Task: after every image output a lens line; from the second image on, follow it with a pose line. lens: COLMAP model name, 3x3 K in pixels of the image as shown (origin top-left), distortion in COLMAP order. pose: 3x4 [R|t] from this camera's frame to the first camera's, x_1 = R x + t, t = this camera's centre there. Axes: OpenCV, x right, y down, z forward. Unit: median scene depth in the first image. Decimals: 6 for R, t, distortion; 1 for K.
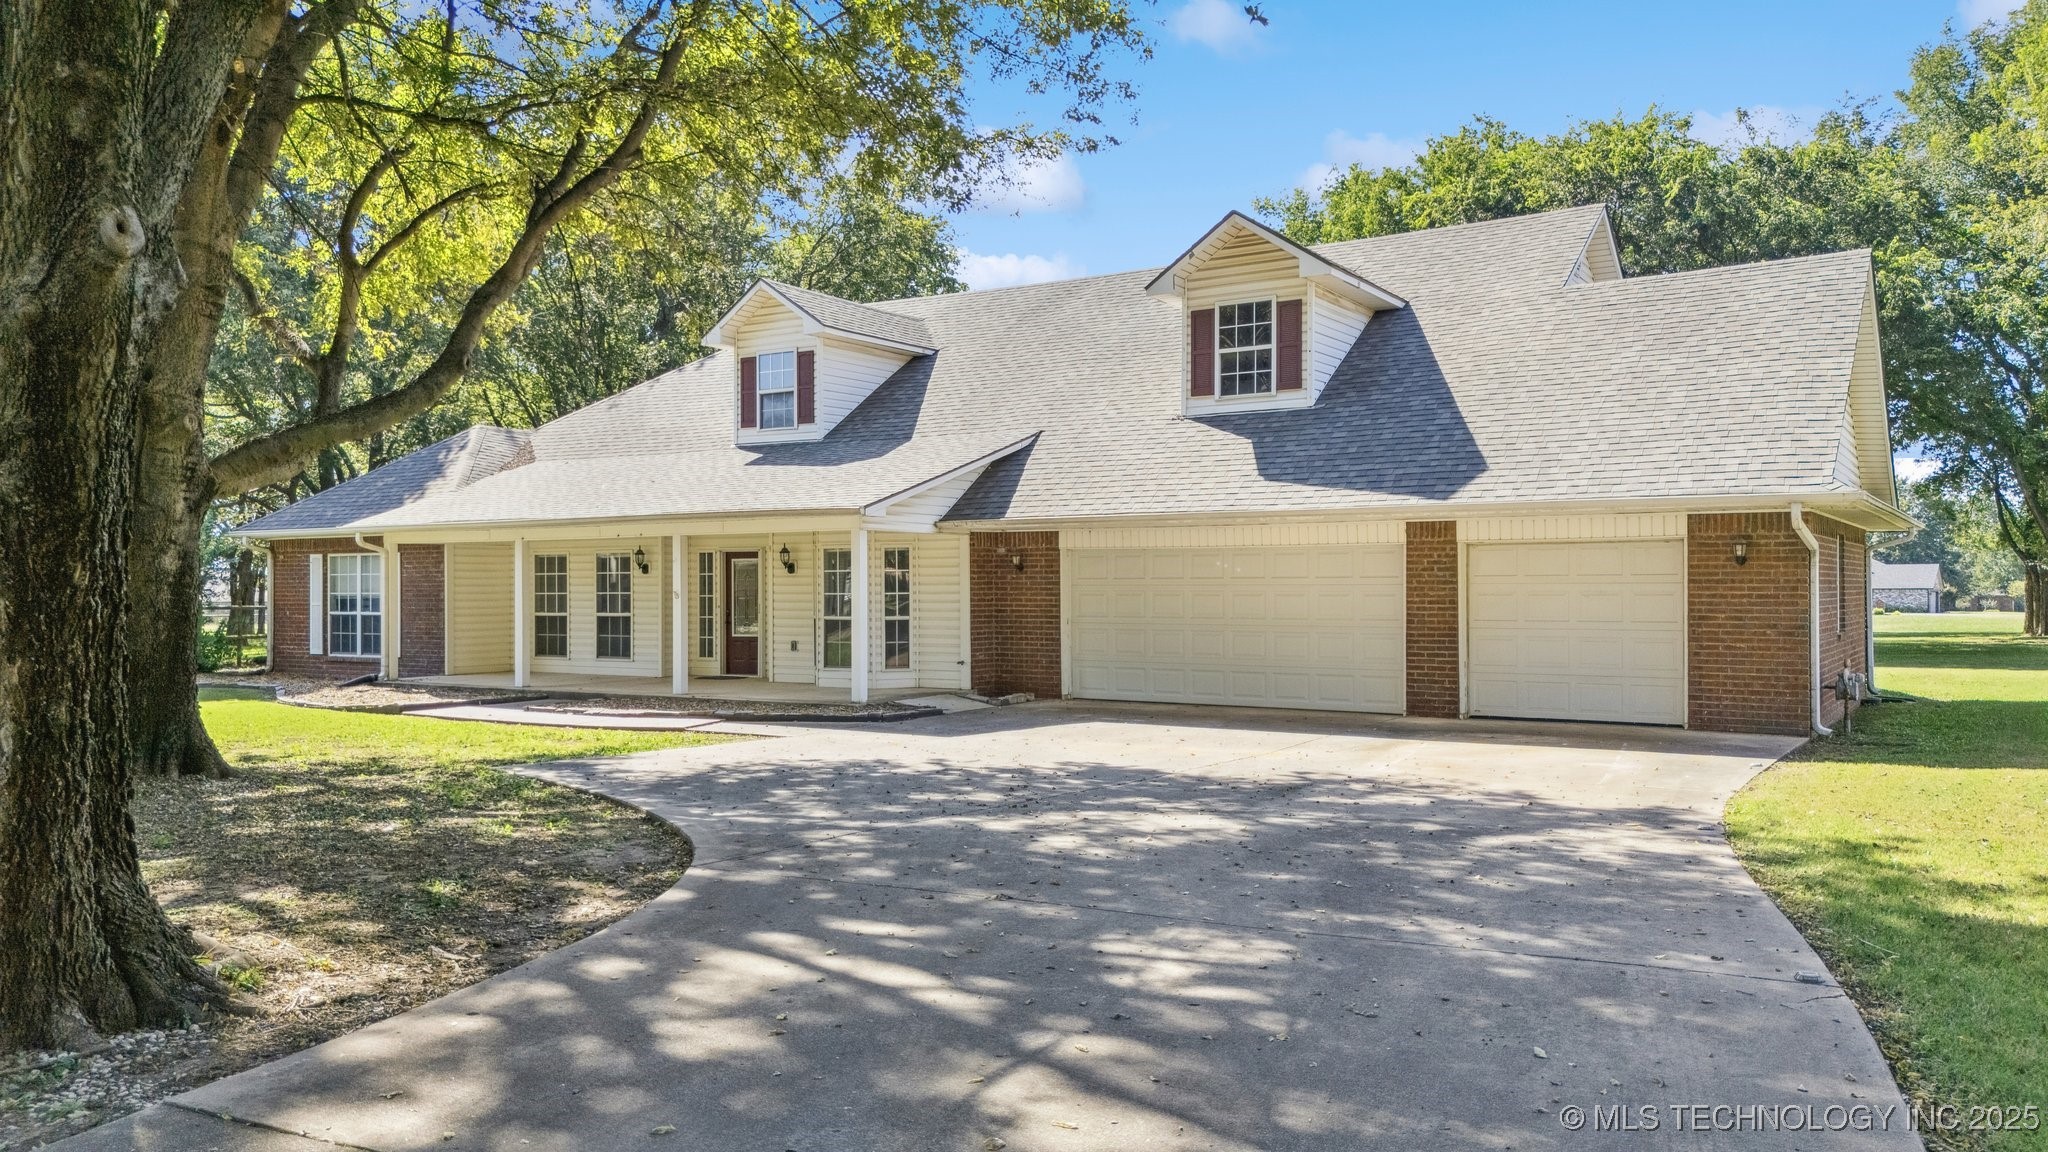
lens RADIAL K [[1521.4, 0, 1012.9], [0, 1521.4, 562.8], [0, 0, 1]] dist [0.072380, -0.073233]
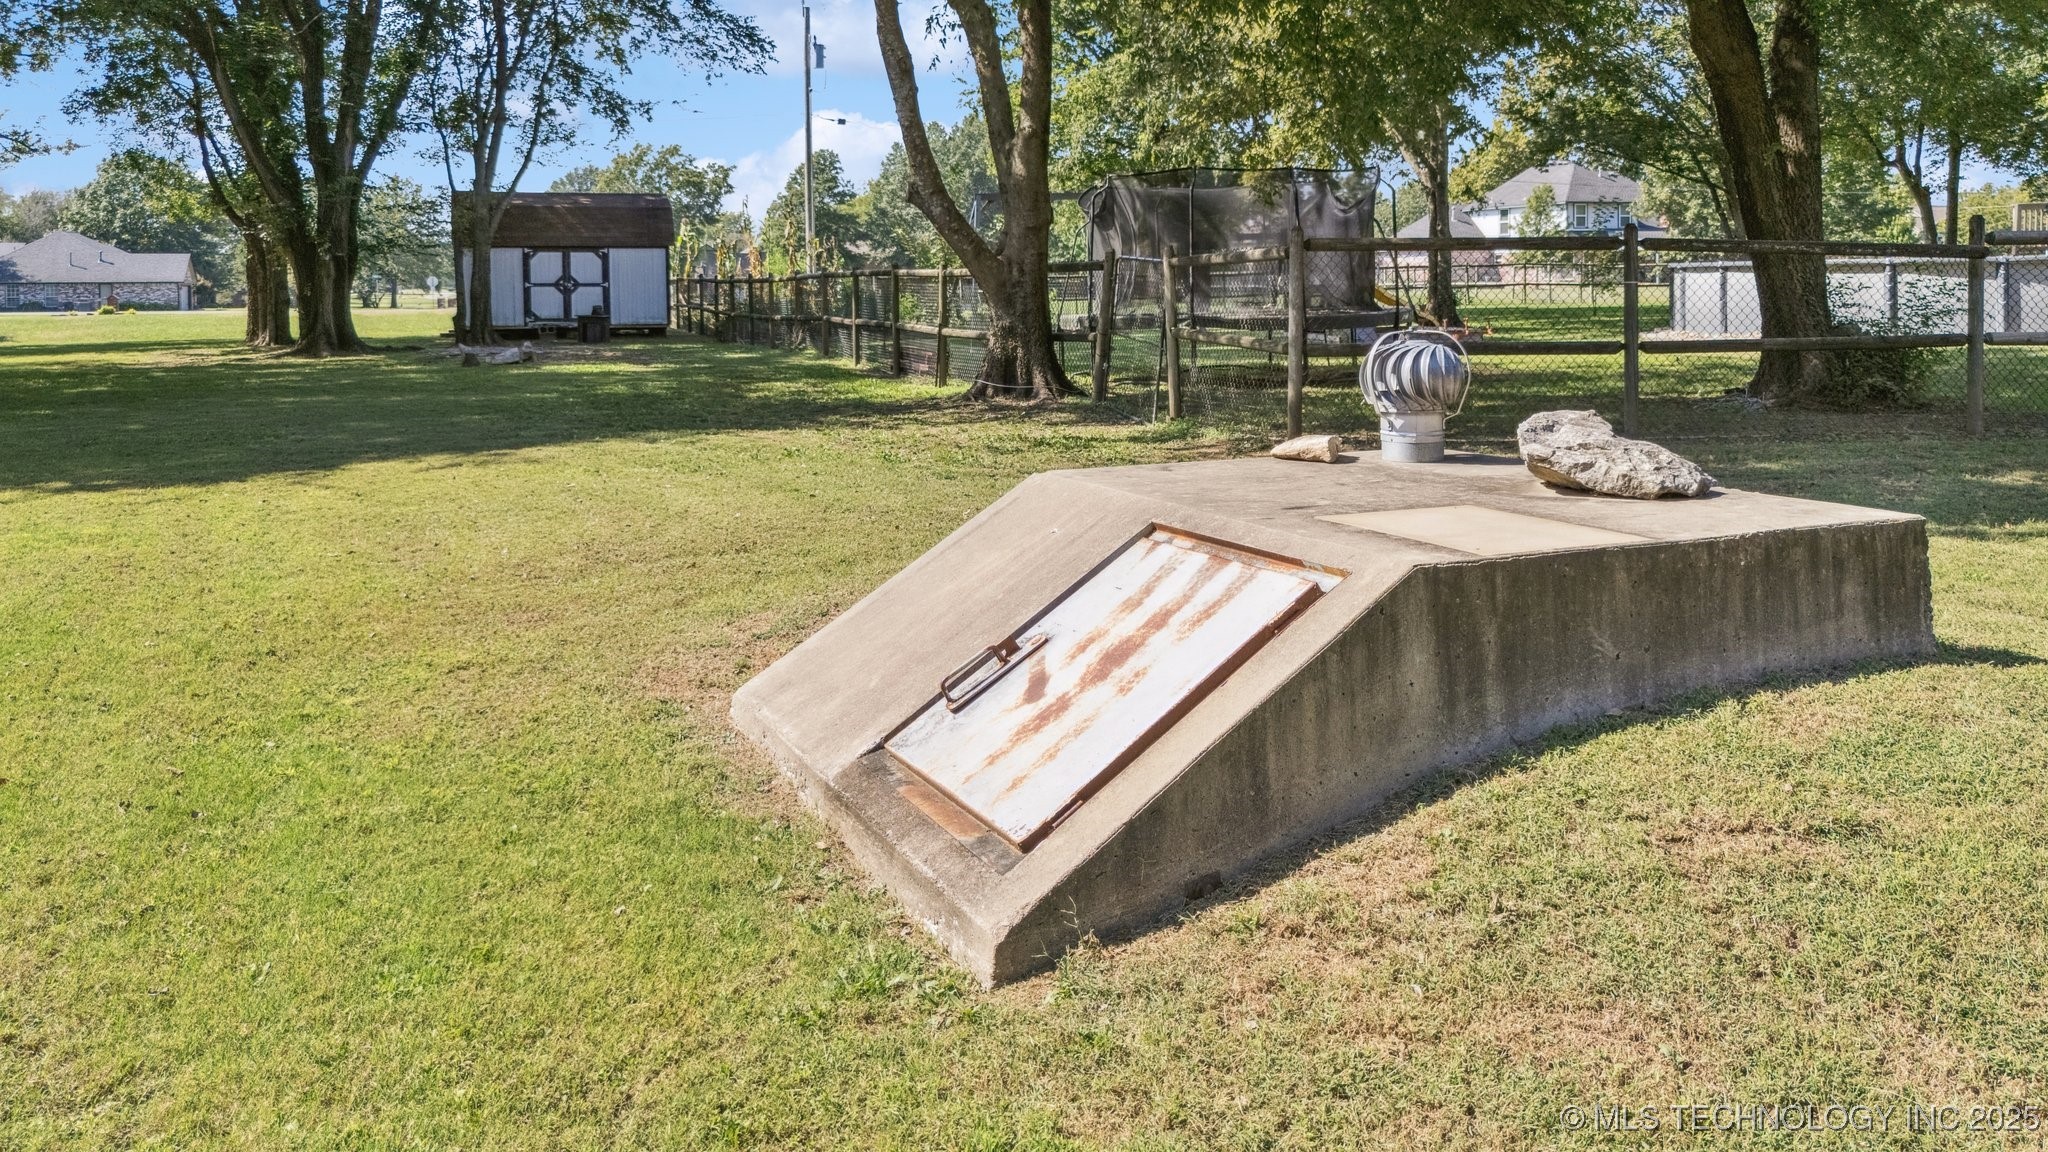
lens RADIAL K [[1521.4, 0, 1012.9], [0, 1521.4, 562.8], [0, 0, 1]] dist [0.072380, -0.073233]
pose [[0.532916, -0.154844, 0.831880, 0.092981], [-0.008689, 0.982061, 0.188365, 0.004028], [-0.846123, -0.107611, 0.522011, 0.129328]]
